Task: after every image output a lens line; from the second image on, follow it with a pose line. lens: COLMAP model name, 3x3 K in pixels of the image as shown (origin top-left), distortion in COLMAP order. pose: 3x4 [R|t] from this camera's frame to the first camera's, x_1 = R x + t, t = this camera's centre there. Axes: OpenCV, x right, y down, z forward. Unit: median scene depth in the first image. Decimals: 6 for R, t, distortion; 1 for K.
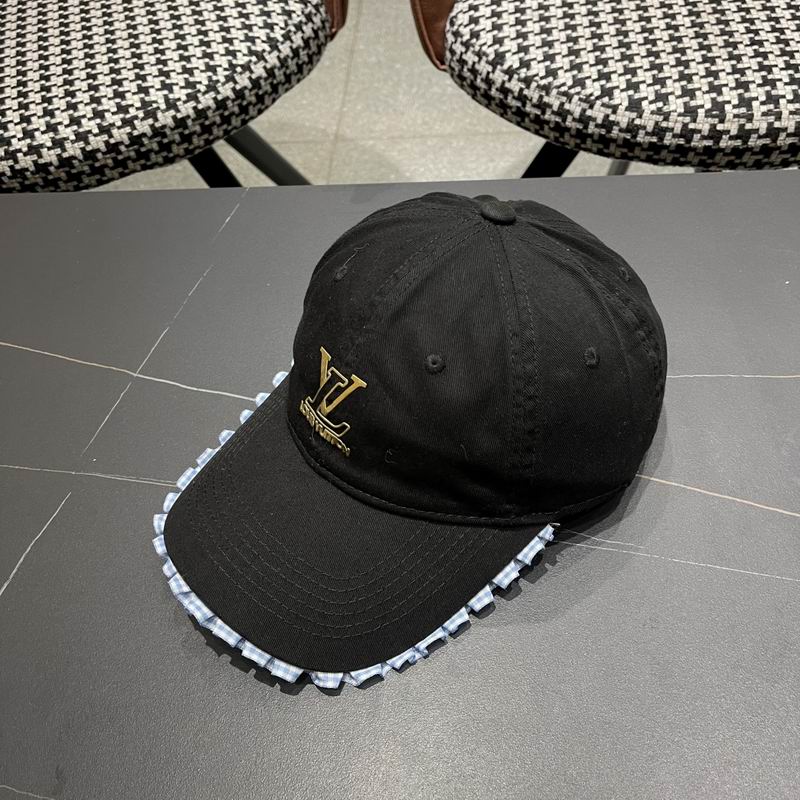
lens RADIAL K [[804.7, 0, 410.2], [0, 804.7, 402.8], [0, 0, 1]] dist [0.016296, 0.000000]
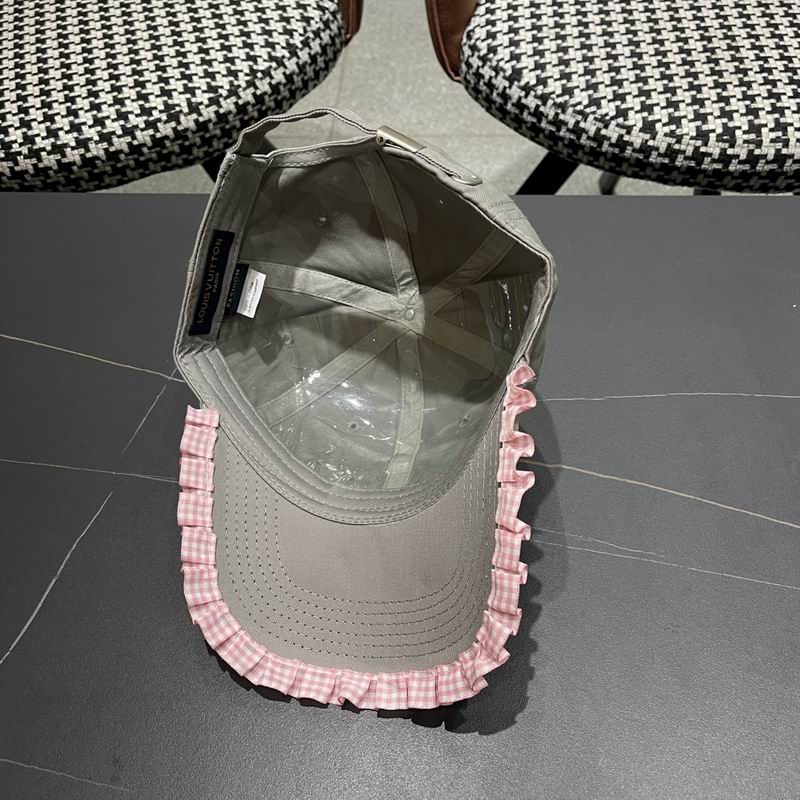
lens RADIAL K [[804.7, 0, 400.3], [0, 804.7, 409.0], [0, 0, 1]] dist [0.016296, 0.000000]
pose [[0.999231, 0.023282, 0.031552, -0.059276], [-0.023948, 0.999495, 0.020906, -0.018404], [-0.031049, -0.021645, 0.999283, -0.032075]]
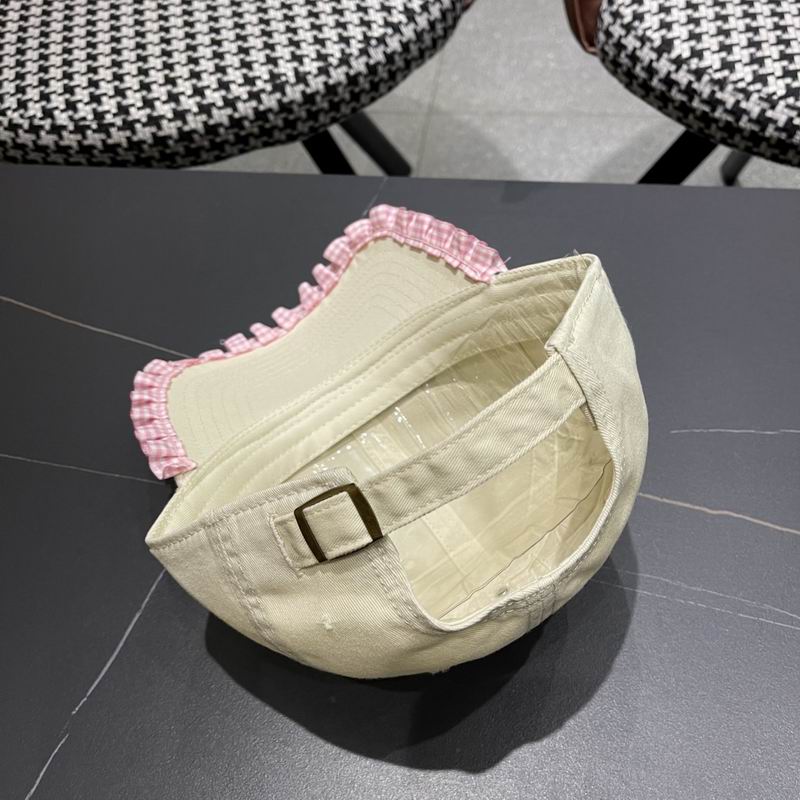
lens RADIAL K [[804.7, 0, 415.0], [0, 804.7, 407.3], [0, 0, 1]] dist [0.016296, 0.000000]
pose [[0.997199, 0.067308, -0.032612, -0.111495], [-0.065699, 0.996679, 0.048114, -0.048613], [0.035742, -0.045837, 0.998309, 0.069662]]
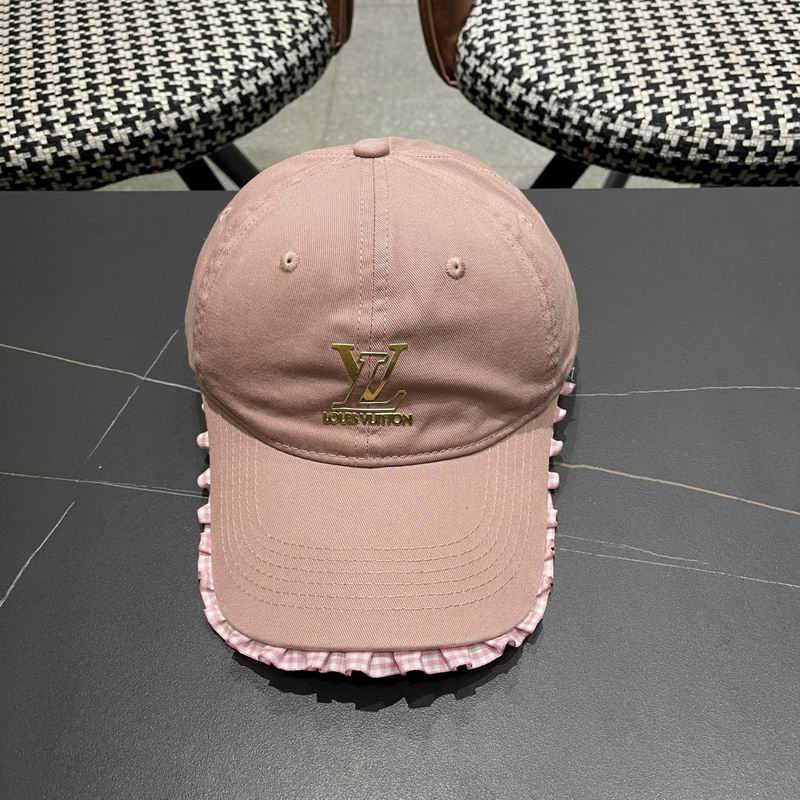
lens RADIAL K [[804.7, 0, 400.7], [0, 804.7, 410.2], [0, 0, 1]] dist [0.016296, 0.000000]
pose [[0.998662, 0.017205, 0.048766, -0.069357], [-0.014831, 0.998707, -0.048632, 0.032660], [-0.049540, 0.047843, 0.997626, 0.049825]]
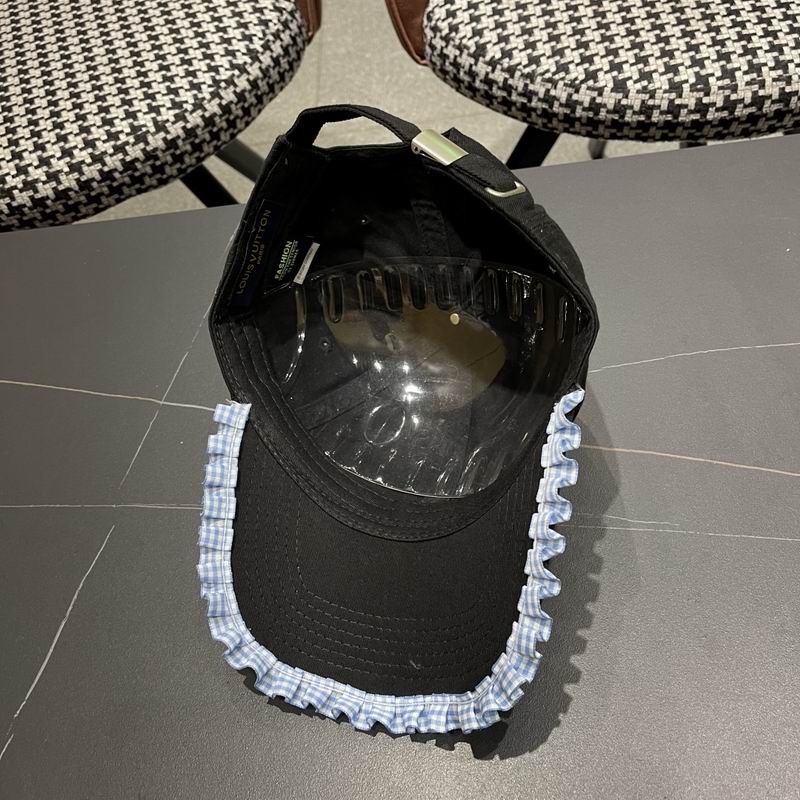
lens RADIAL K [[804.7, 0, 414.2], [0, 804.7, 398.6], [0, 0, 1]] dist [0.016296, 0.000000]
pose [[0.994995, -0.099207, 0.011986, -0.027160], [0.098936, 0.994863, 0.021423, -0.023159], [-0.014049, -0.020130, 0.999699, -0.015775]]
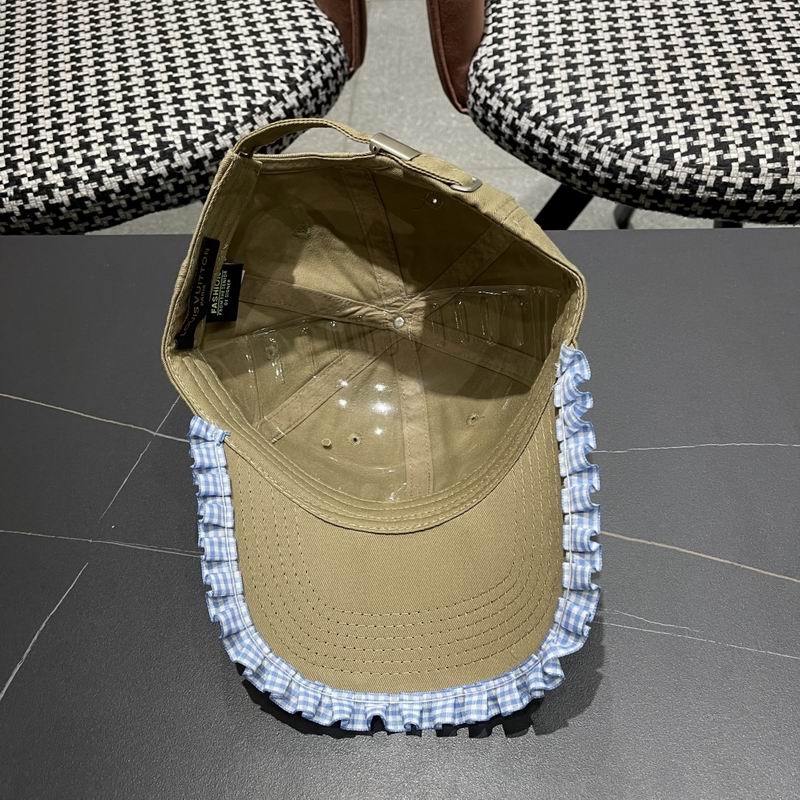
lens RADIAL K [[804.7, 0, 413.7], [0, 804.7, 404.9], [0, 0, 1]] dist [0.016296, 0.000000]
pose [[0.999662, 0.010619, 0.023750, -0.044730], [-0.010114, 0.999722, -0.021305, -0.039493], [-0.023970, 0.021058, 0.999491, 0.030706]]
